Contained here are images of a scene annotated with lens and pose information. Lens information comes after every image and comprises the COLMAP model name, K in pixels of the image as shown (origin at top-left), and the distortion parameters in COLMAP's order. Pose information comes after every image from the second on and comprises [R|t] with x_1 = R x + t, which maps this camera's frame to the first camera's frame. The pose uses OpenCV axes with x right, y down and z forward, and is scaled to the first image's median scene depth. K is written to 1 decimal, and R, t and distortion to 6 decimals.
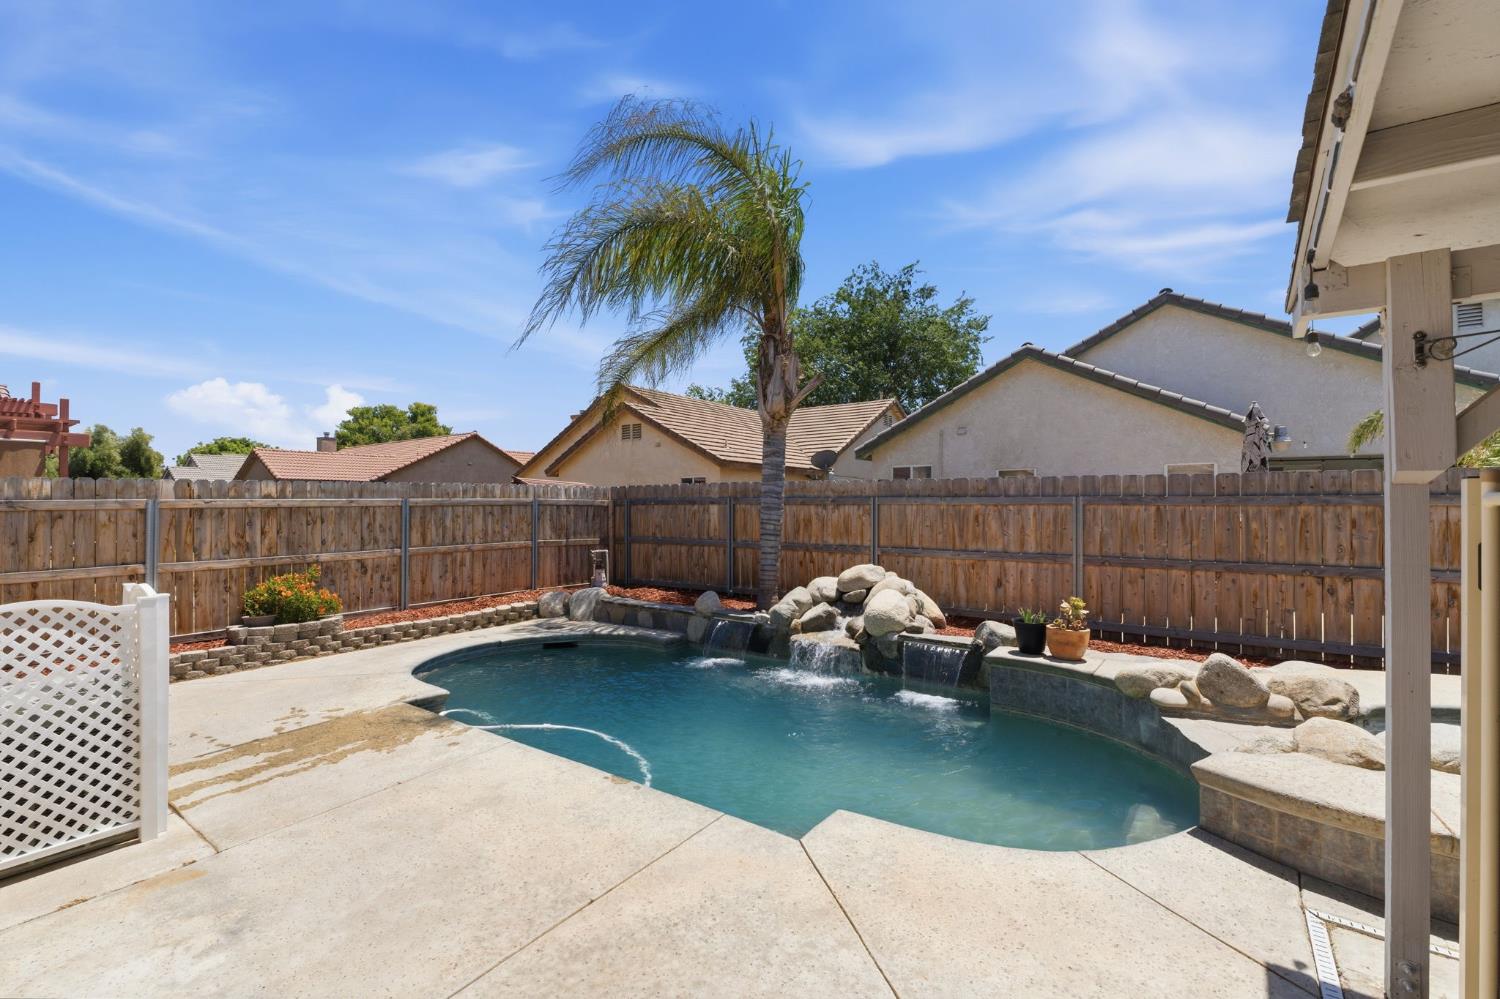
lens RADIAL K [[663.2, 0, 749.9], [0, 663.2, 502.2], [0, 0, 1]] dist [-0.007389, -0.000173]
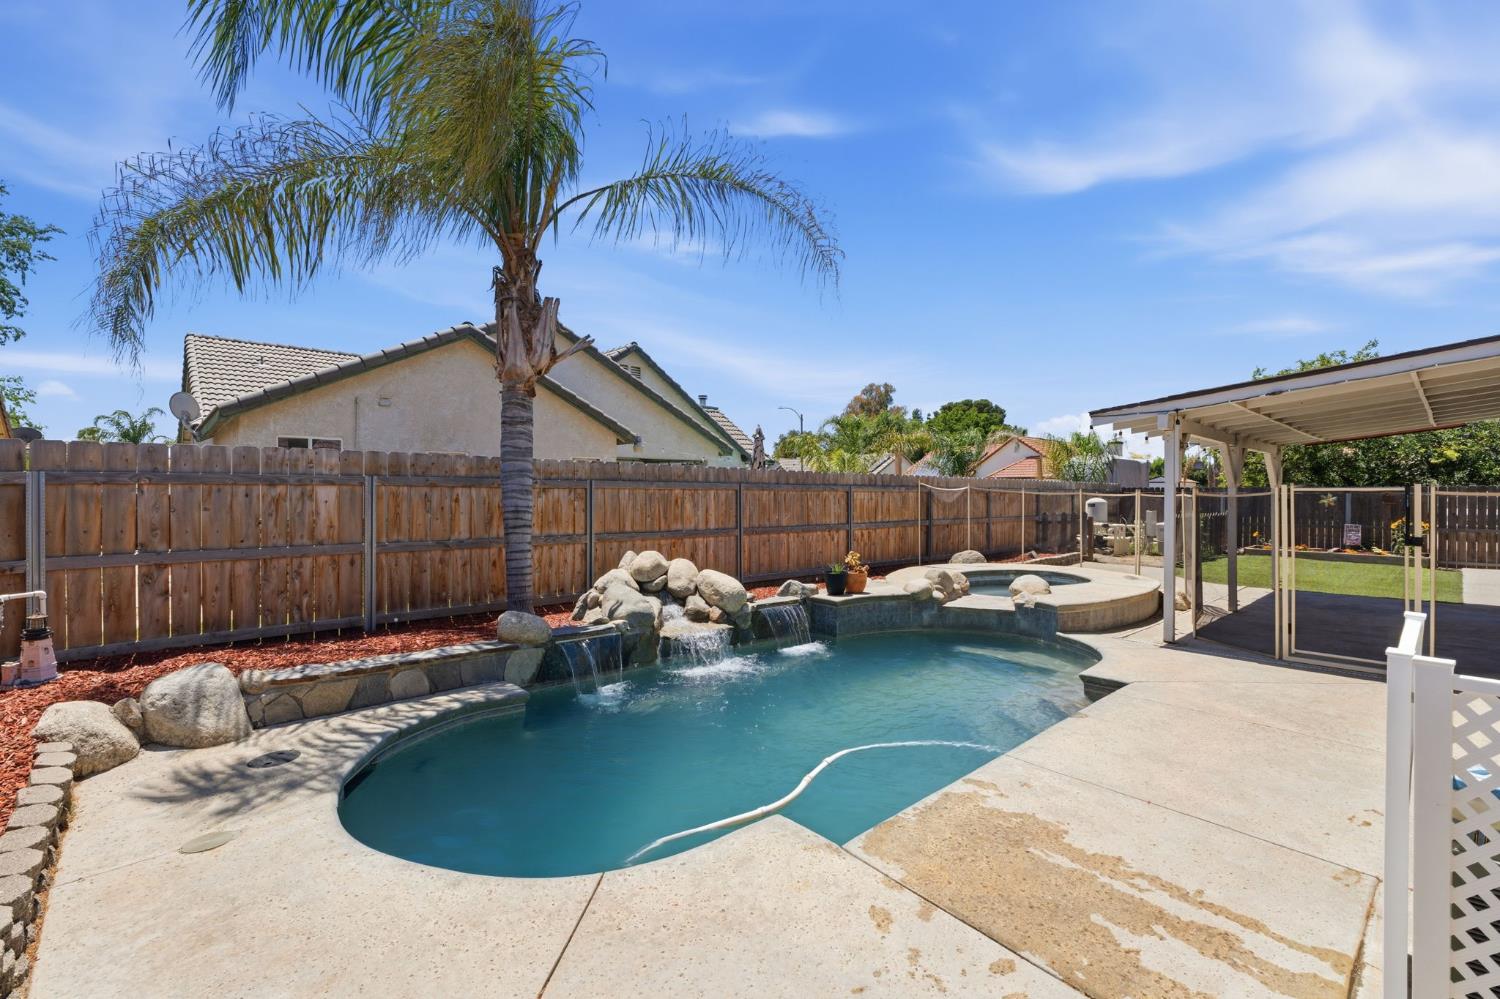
lens RADIAL K [[663.2, 0, 748.4], [0, 663.2, 494.0], [0, 0, 1]] dist [-0.007389, -0.000173]
pose [[0.197572, 0.000620, 0.980288, -0.730062], [-0.008589, 0.999963, 0.001098, 0.009405], [-0.980251, -0.008637, 0.197570, 0.660124]]
